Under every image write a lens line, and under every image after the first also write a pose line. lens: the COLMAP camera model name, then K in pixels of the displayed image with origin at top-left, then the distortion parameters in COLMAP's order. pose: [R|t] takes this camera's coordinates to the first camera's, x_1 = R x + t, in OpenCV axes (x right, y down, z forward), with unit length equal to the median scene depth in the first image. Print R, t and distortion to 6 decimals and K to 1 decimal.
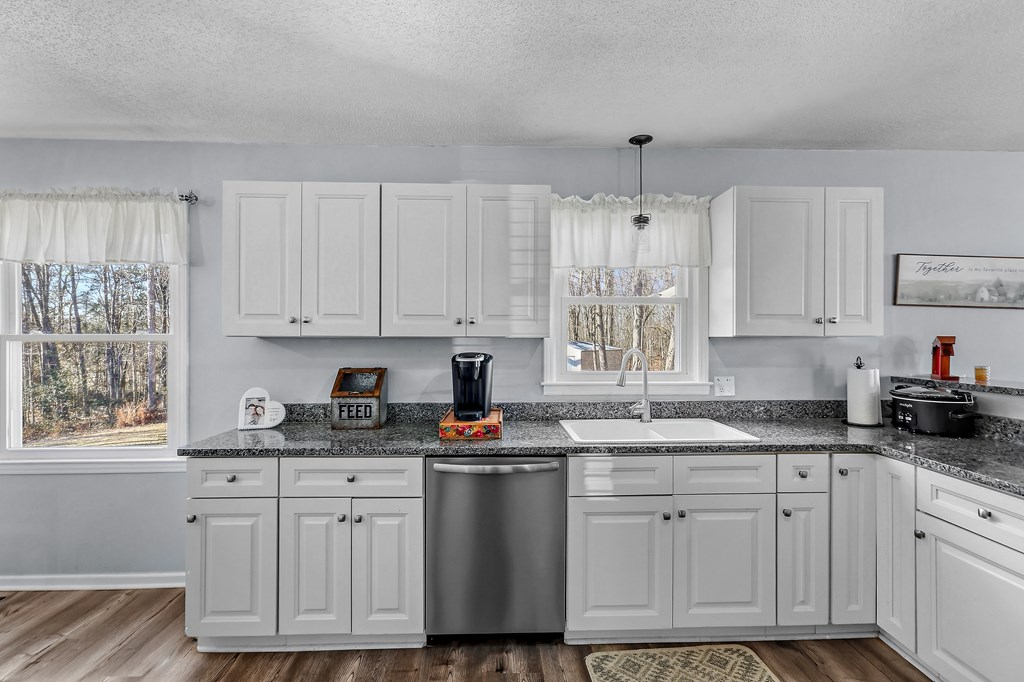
lens RADIAL K [[485.9, 0, 510.9], [0, 485.9, 334.0], [0, 0, 1]] dist [-0.002533, 0.001446]
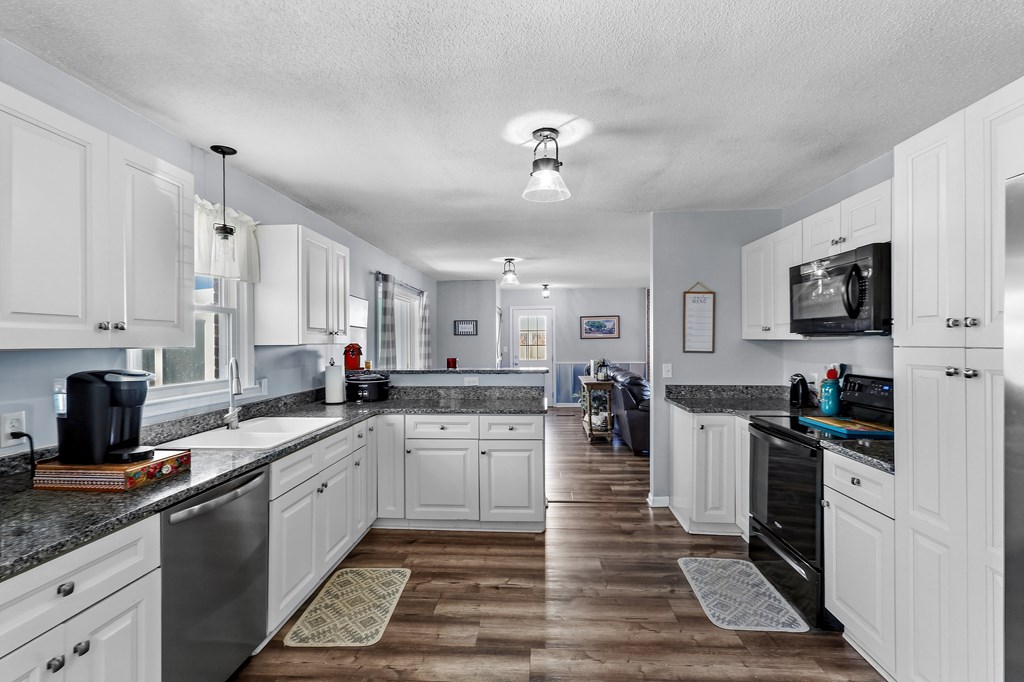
lens RADIAL K [[485.9, 0, 506.2], [0, 485.9, 343.0], [0, 0, 1]] dist [-0.002533, 0.001446]
pose [[0.105927, -0.006201, 0.994355, -0.719571], [0.004805, 0.999972, 0.005724, -0.003056], [-0.994362, 0.004171, 0.105954, 0.334177]]
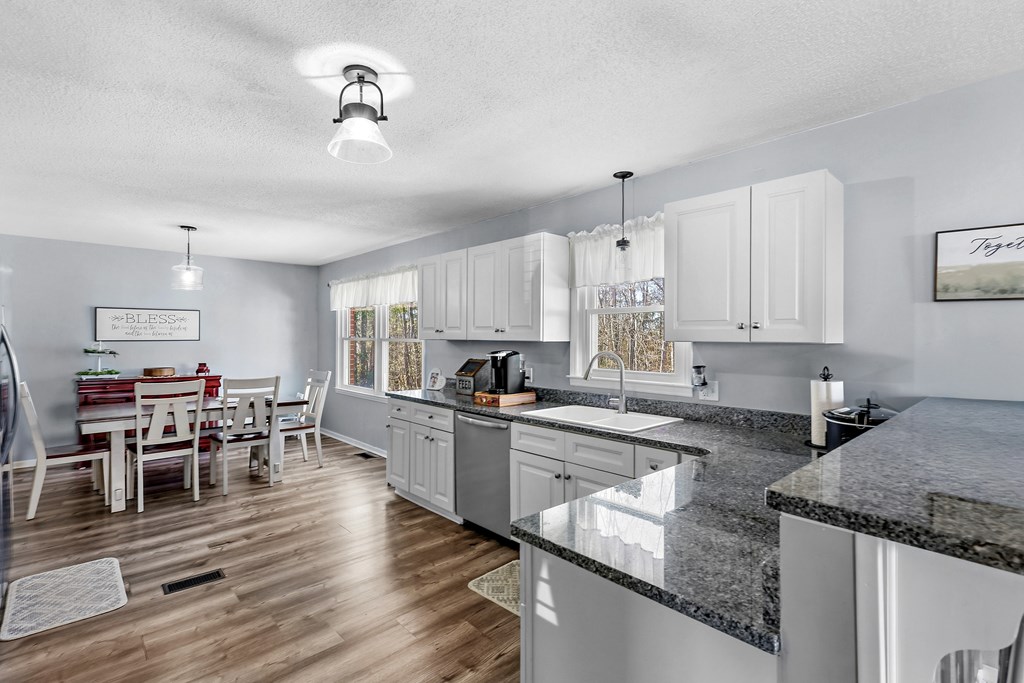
lens RADIAL K [[485.9, 0, 518.8], [0, 485.9, 335.4], [0, 0, 1]] dist [-0.002533, 0.001446]
pose [[0.658081, -0.001991, -0.752944, 1.057528], [-0.003484, 0.999978, -0.005689, -0.001103], [0.752939, 0.006367, 0.658060, 0.033246]]
